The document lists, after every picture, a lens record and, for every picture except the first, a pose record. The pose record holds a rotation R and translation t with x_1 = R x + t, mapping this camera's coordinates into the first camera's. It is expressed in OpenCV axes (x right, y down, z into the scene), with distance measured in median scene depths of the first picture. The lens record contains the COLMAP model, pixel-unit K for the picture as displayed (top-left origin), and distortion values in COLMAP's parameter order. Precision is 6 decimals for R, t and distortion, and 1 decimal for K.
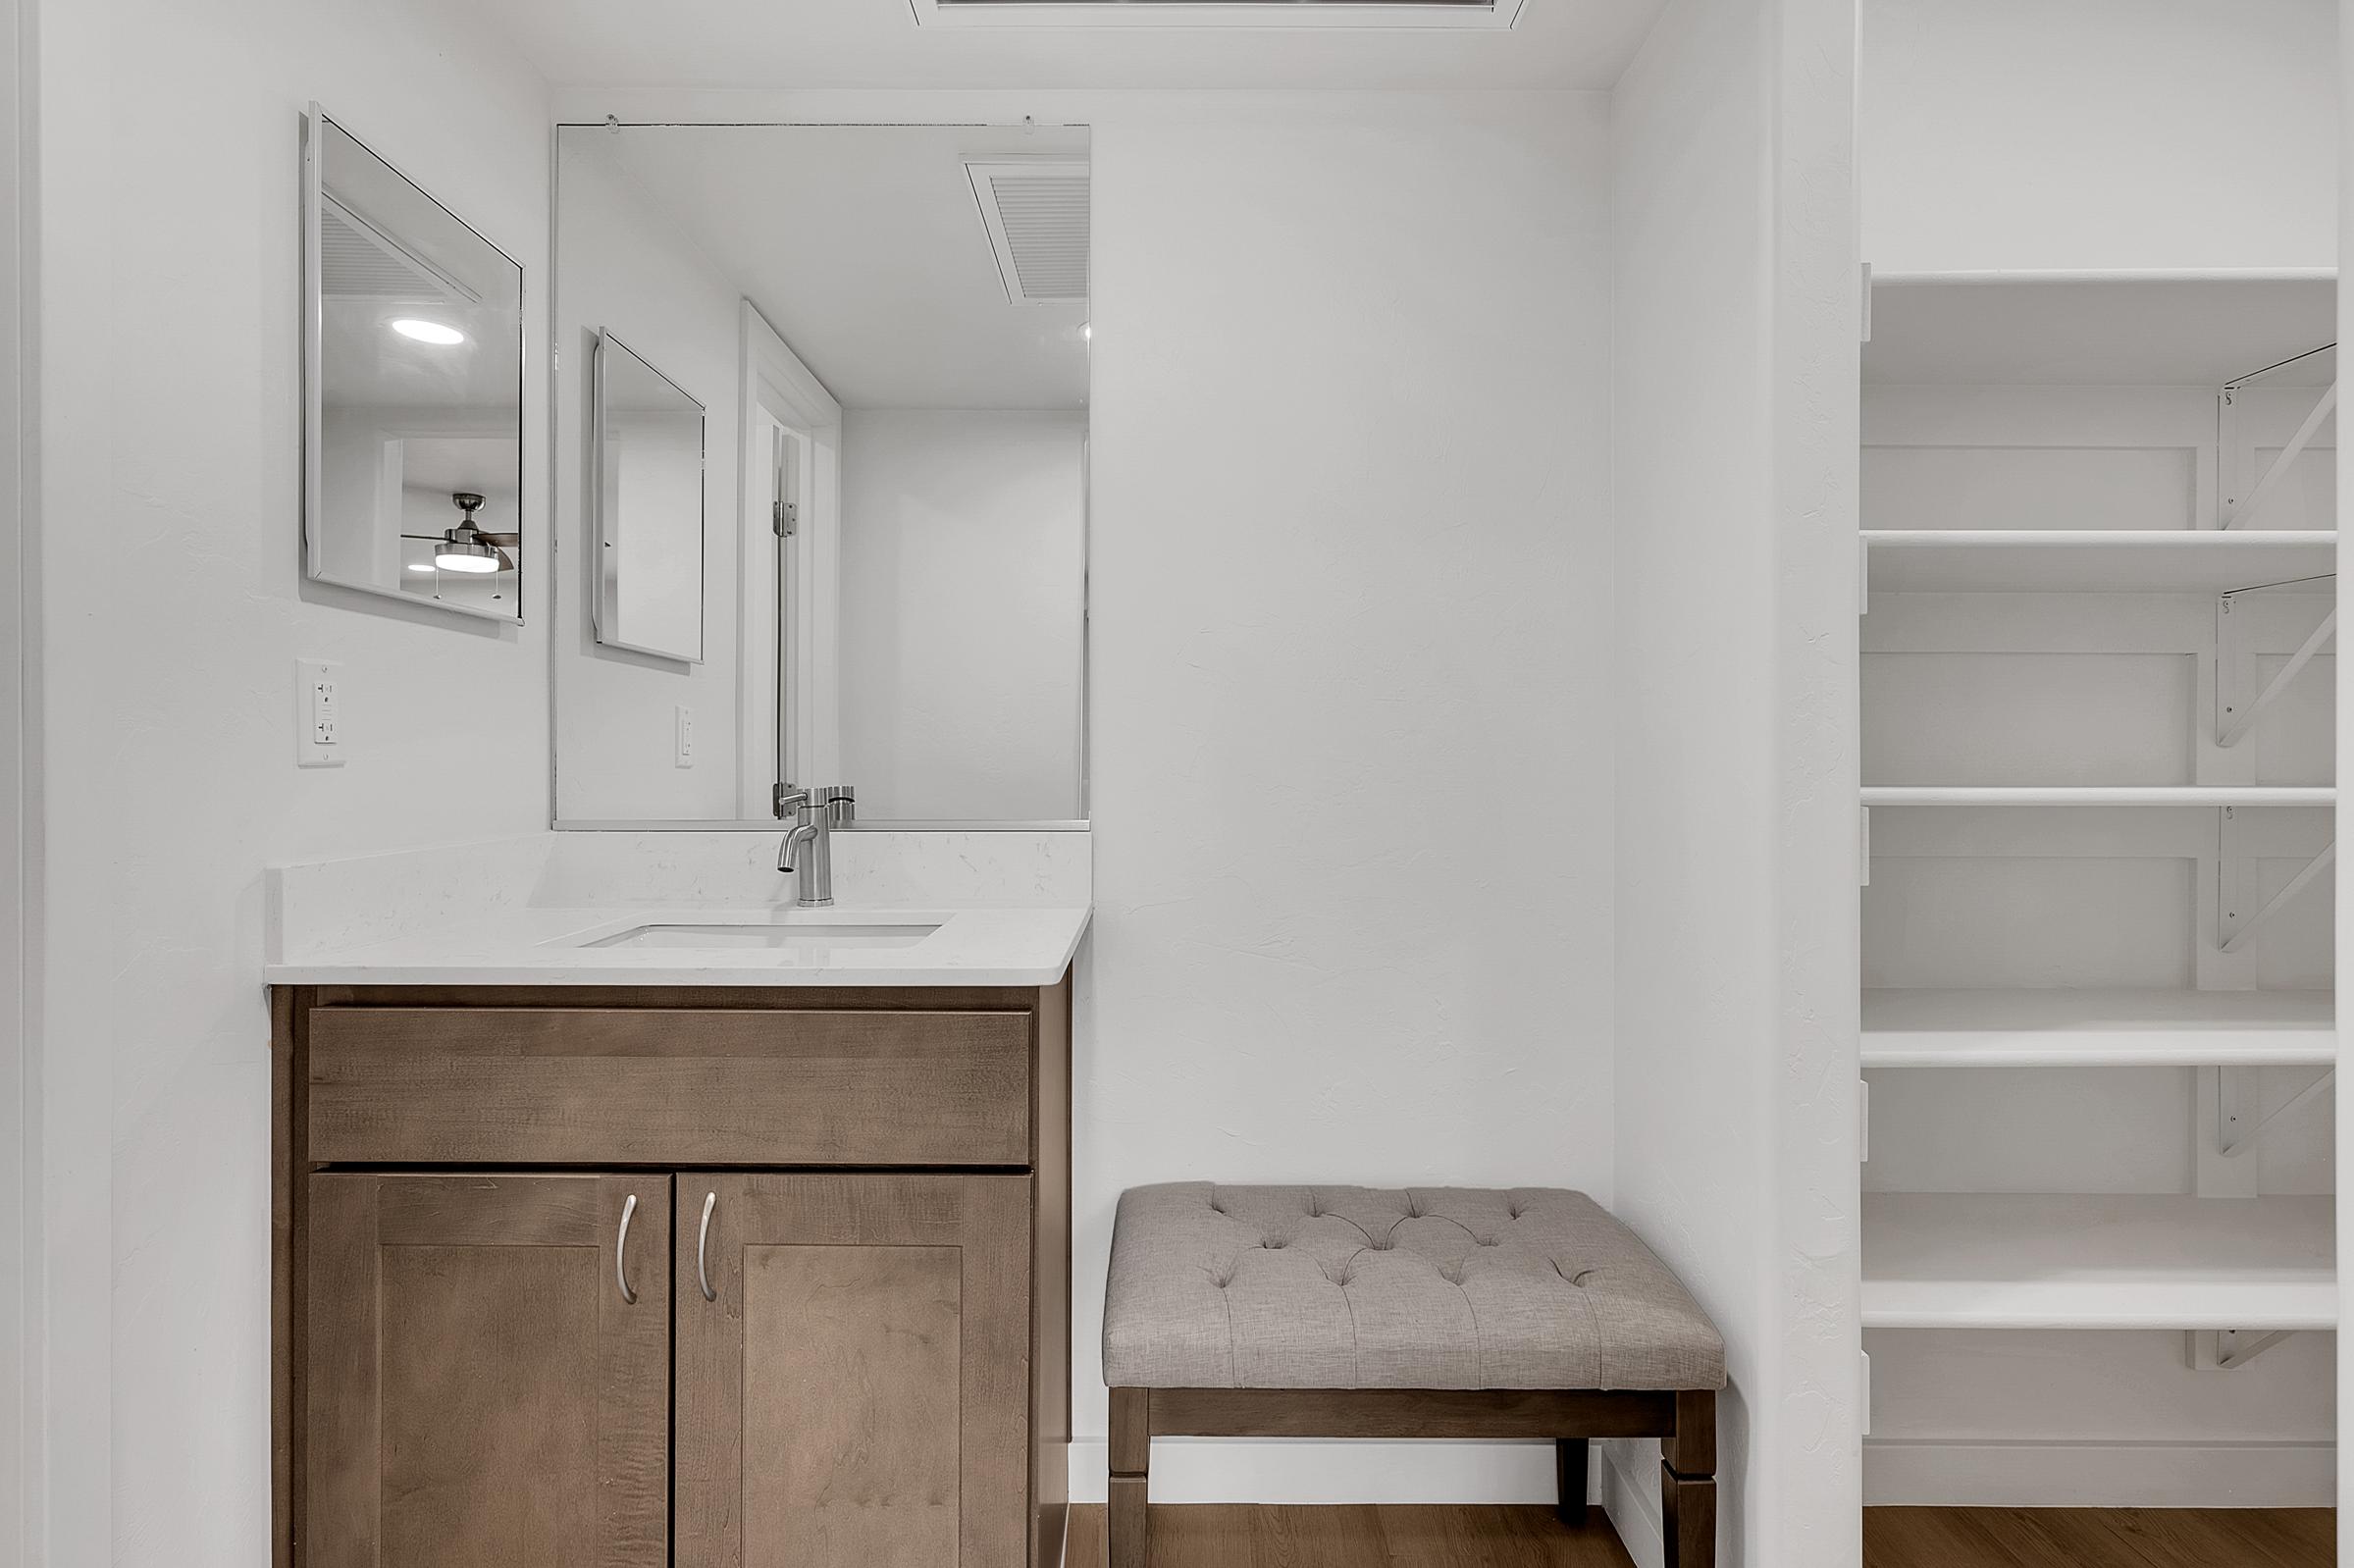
lens RADIAL K [[1142.1, 0, 1177.0], [0, 1142.1, 769.1], [0, 0, 1]] dist [0.004751, 0.006210]
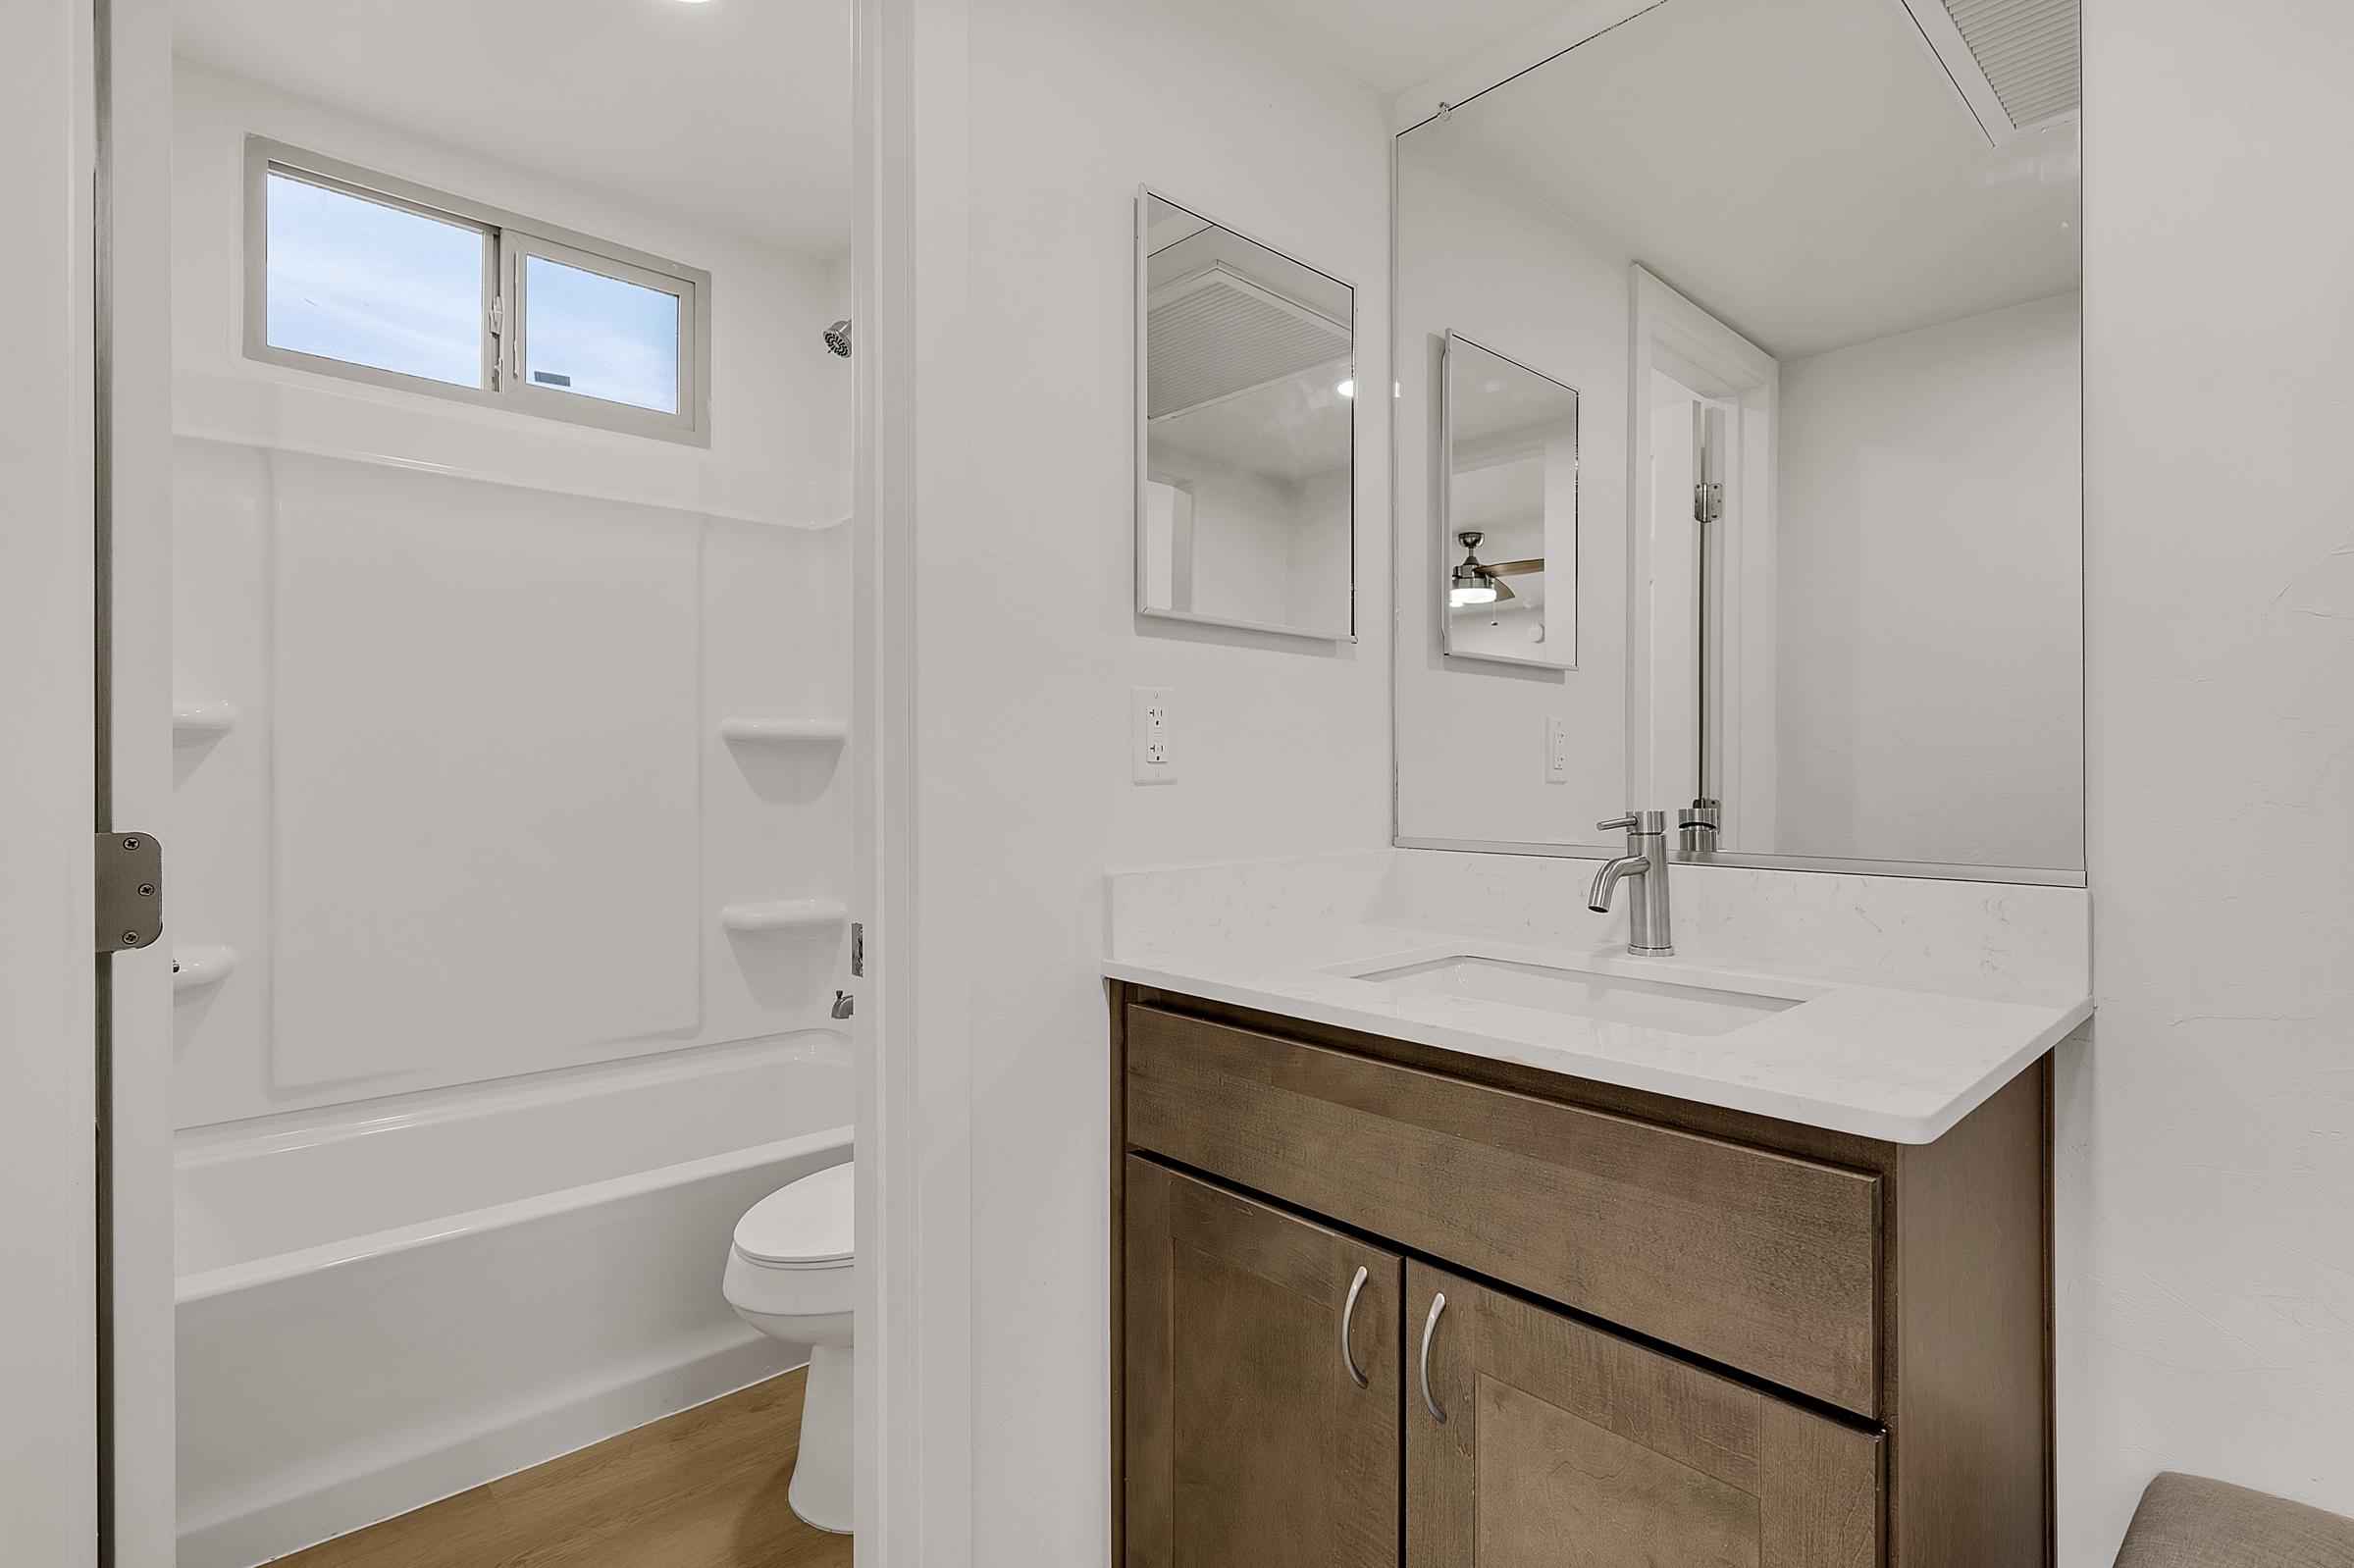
lens RADIAL K [[1142.1, 0, 1161.0], [0, 1142.1, 768.5], [0, 0, 1]] dist [0.004751, 0.006210]
pose [[0.681057, 0.002001, -0.732228, 0.069633], [-0.007665, 0.999961, -0.004397, -0.012464], [0.732190, 0.008607, 0.681046, 0.265715]]
